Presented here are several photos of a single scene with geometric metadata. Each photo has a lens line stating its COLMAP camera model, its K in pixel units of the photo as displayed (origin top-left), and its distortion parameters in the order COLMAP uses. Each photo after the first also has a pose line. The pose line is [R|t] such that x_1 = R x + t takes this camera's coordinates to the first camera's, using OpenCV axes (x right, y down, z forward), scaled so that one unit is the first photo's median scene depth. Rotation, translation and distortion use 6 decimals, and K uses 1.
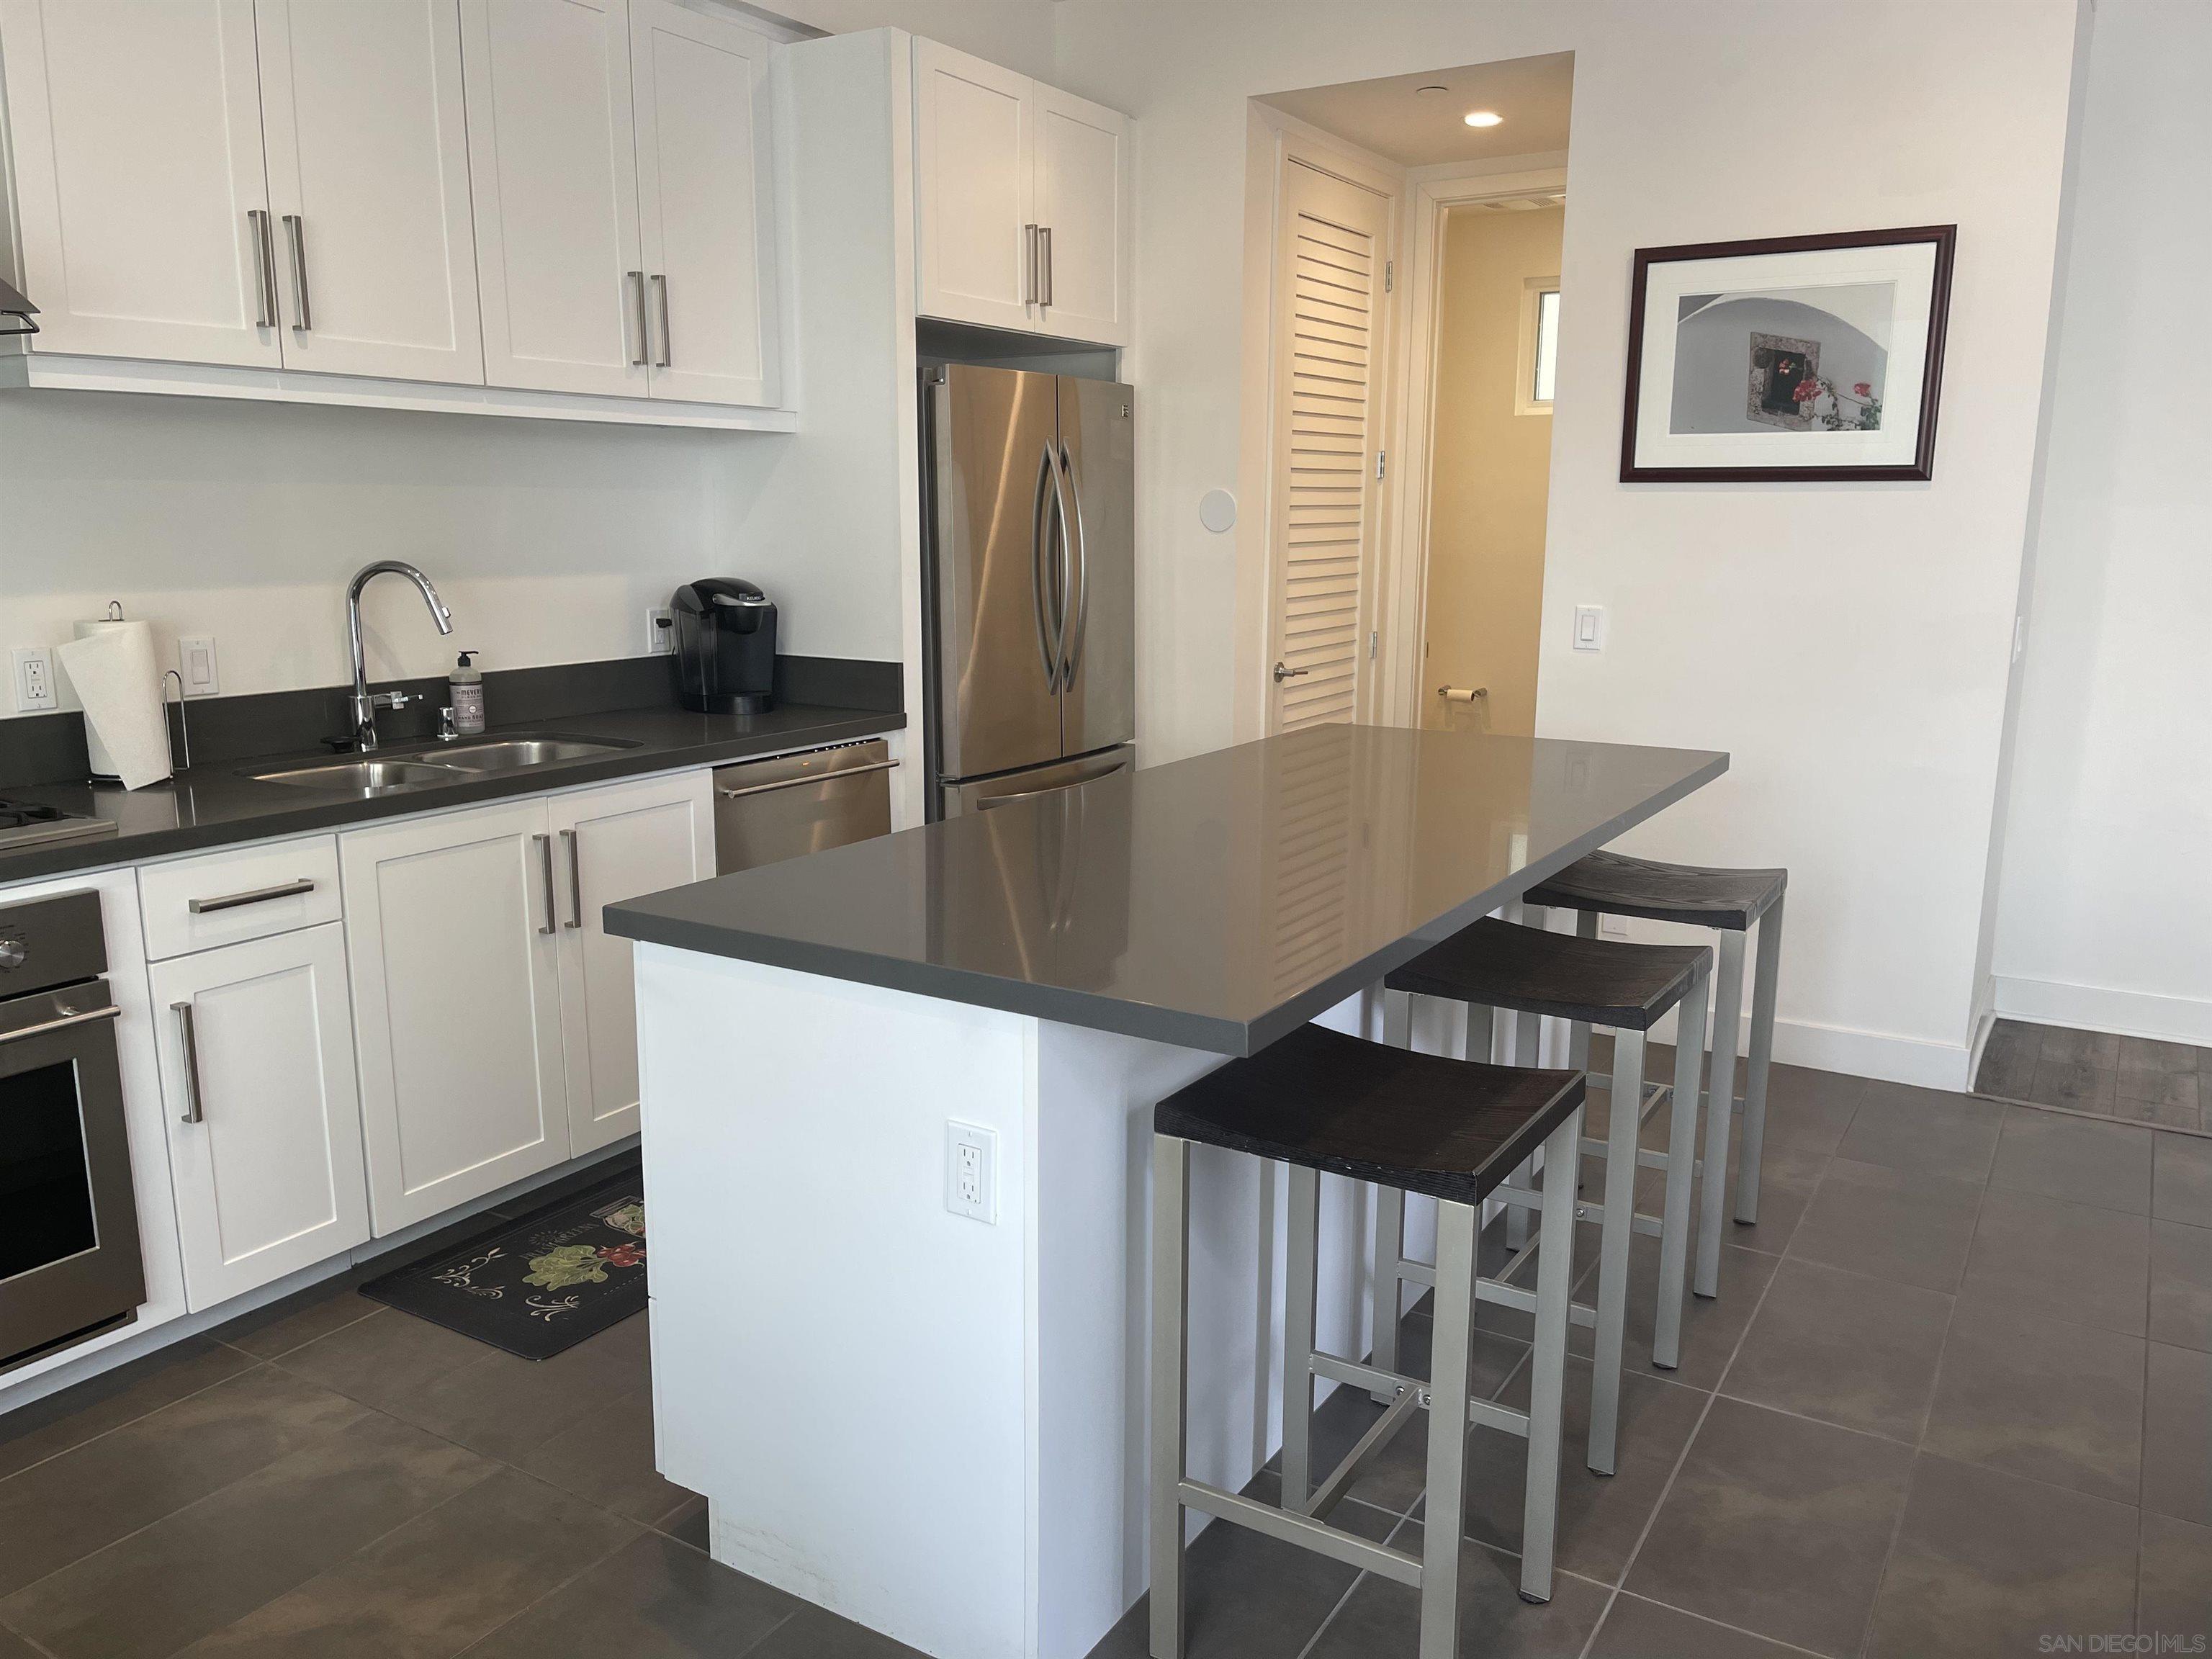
lens RADIAL K [[1667.6, 0, 1114.2], [0, 1667.6, 837.6], [0, 0, 1]] dist [0.063070, -0.075723]
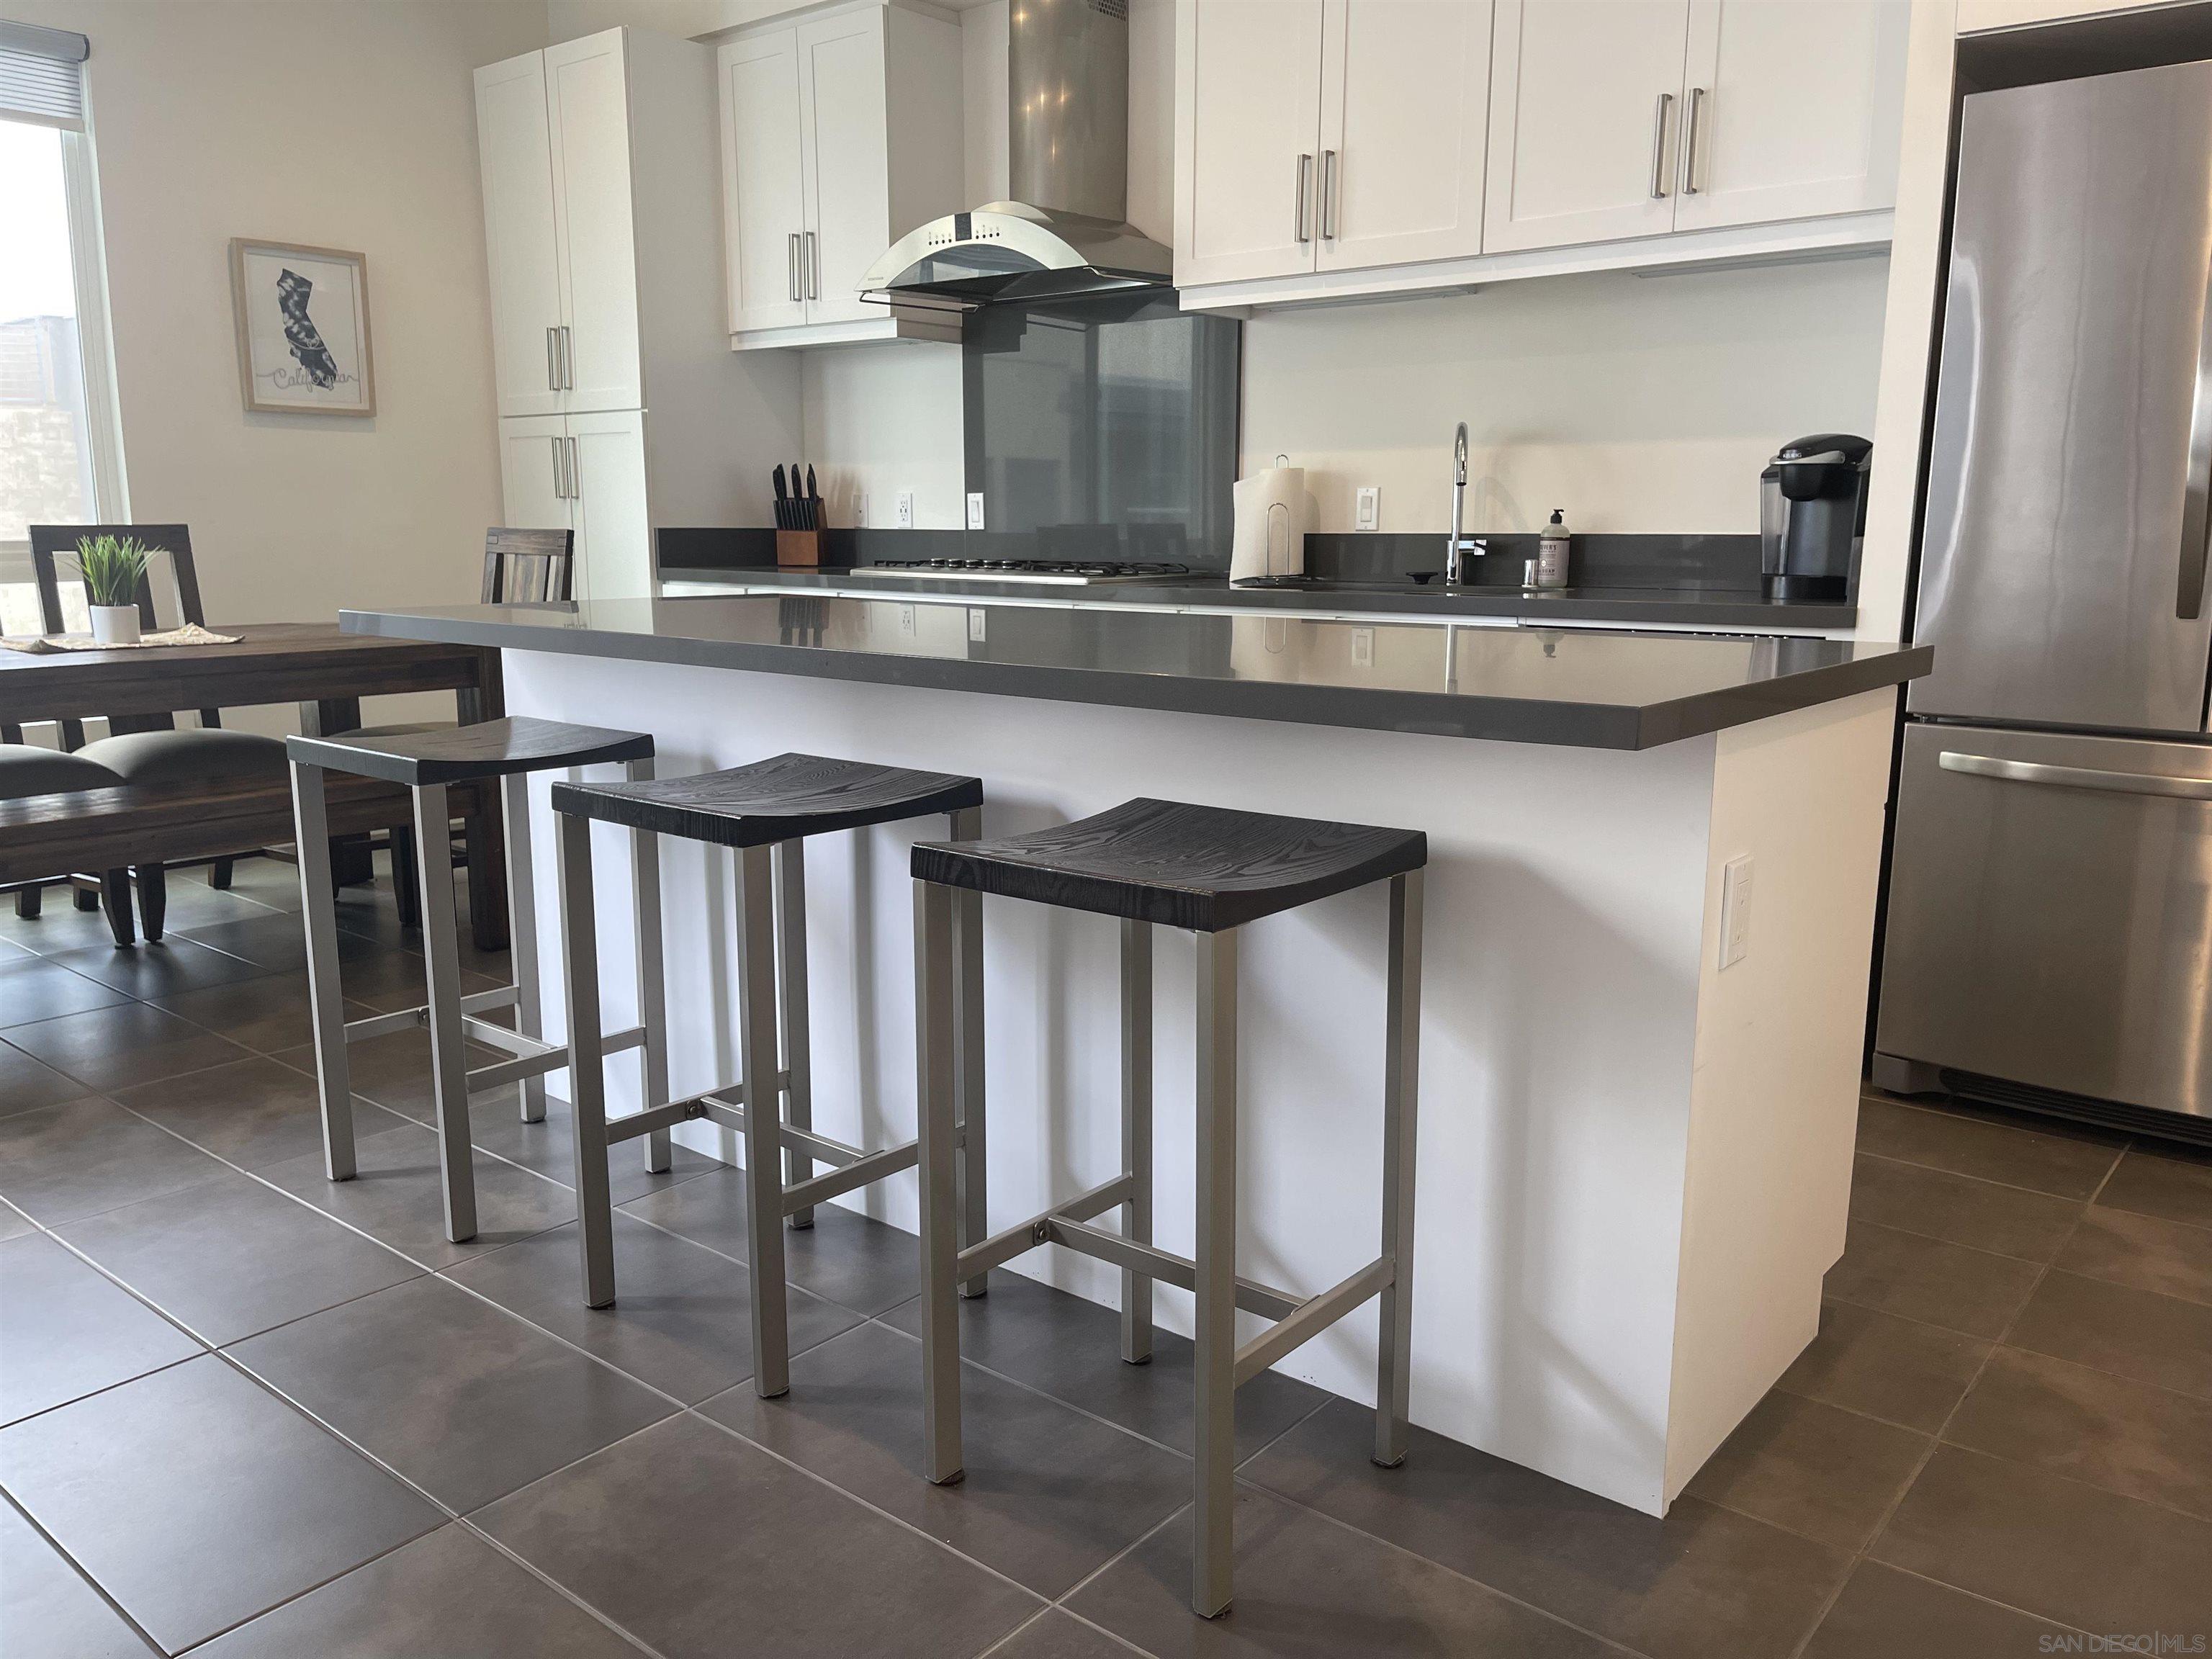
lens RADIAL K [[1667.6, 0, 1101.4], [0, 1667.6, 845.9], [0, 0, 1]] dist [0.063070, -0.075723]
pose [[-0.143920, 0.183178, -0.972488, 0.696830], [-0.196048, 0.957963, 0.209455, -0.069101], [0.969975, 0.220799, -0.101958, 0.832300]]
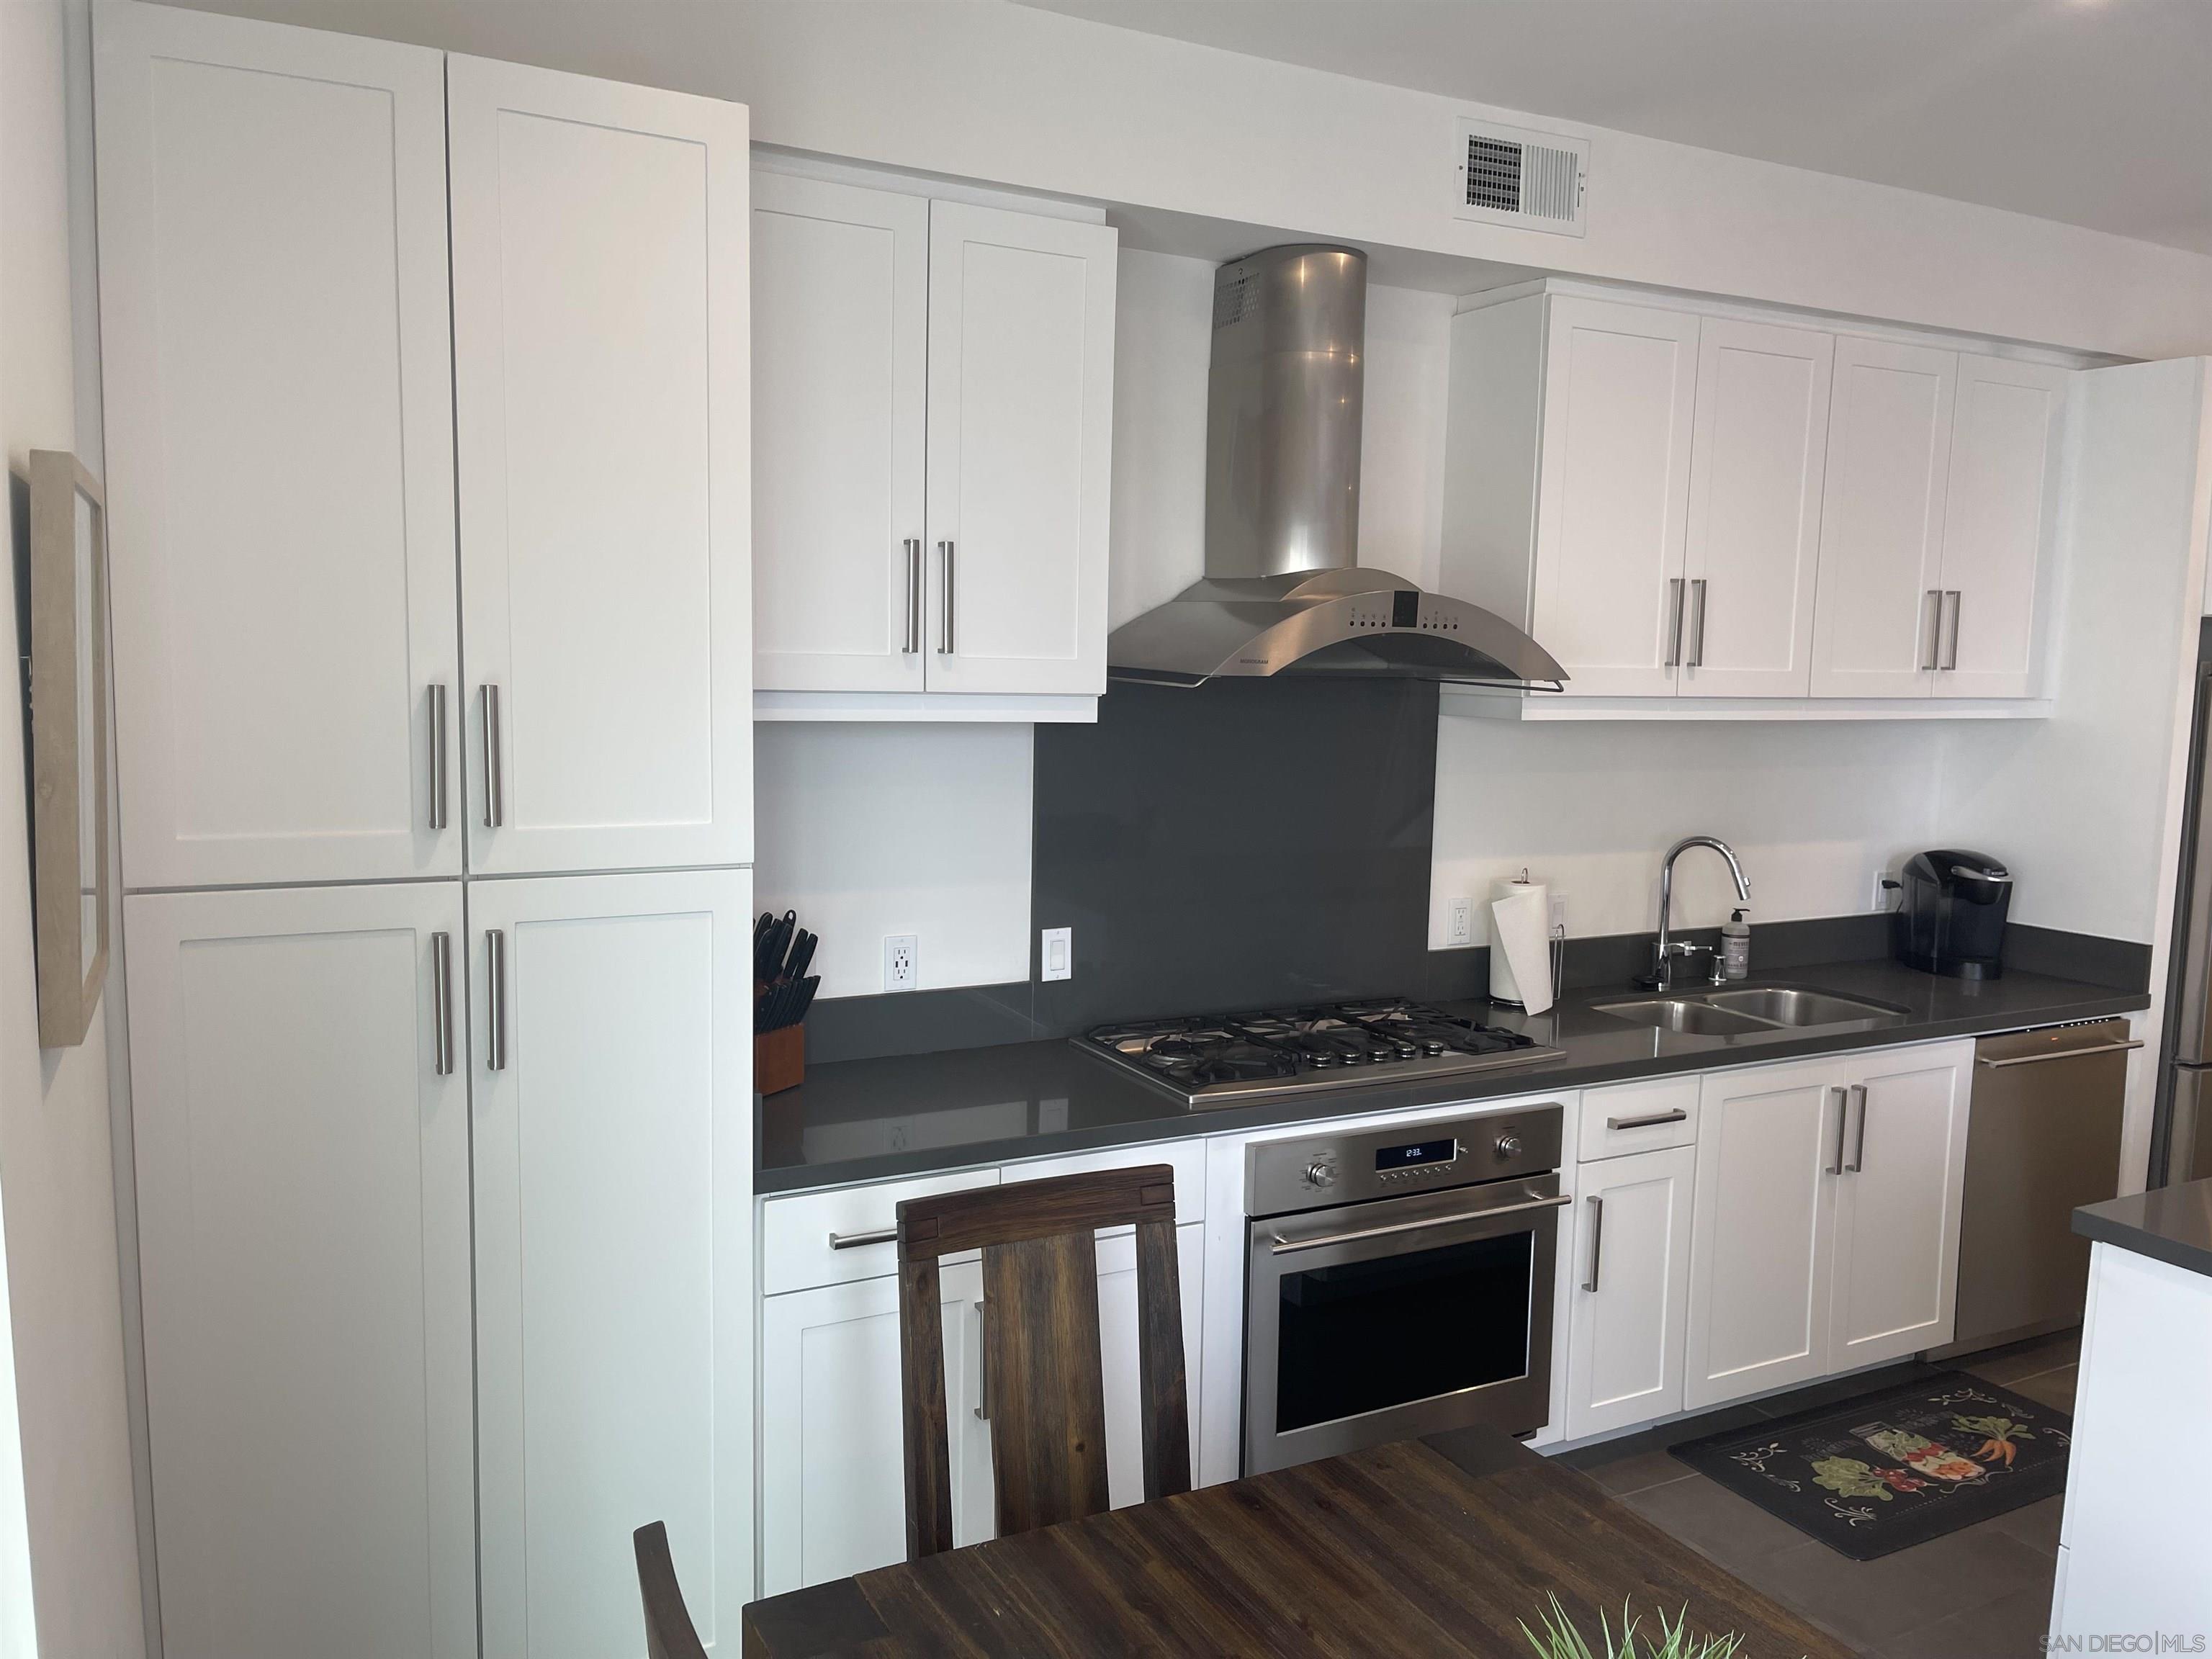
lens RADIAL K [[1667.6, 0, 1097.3], [0, 1667.6, 836.7], [0, 0, 1]] dist [0.063070, -0.075723]
pose [[0.857015, 0.070969, -0.510380, -0.166648], [-0.115932, 0.991633, -0.056781, -0.039925], [0.502080, 0.107831, 0.858072, -0.222697]]
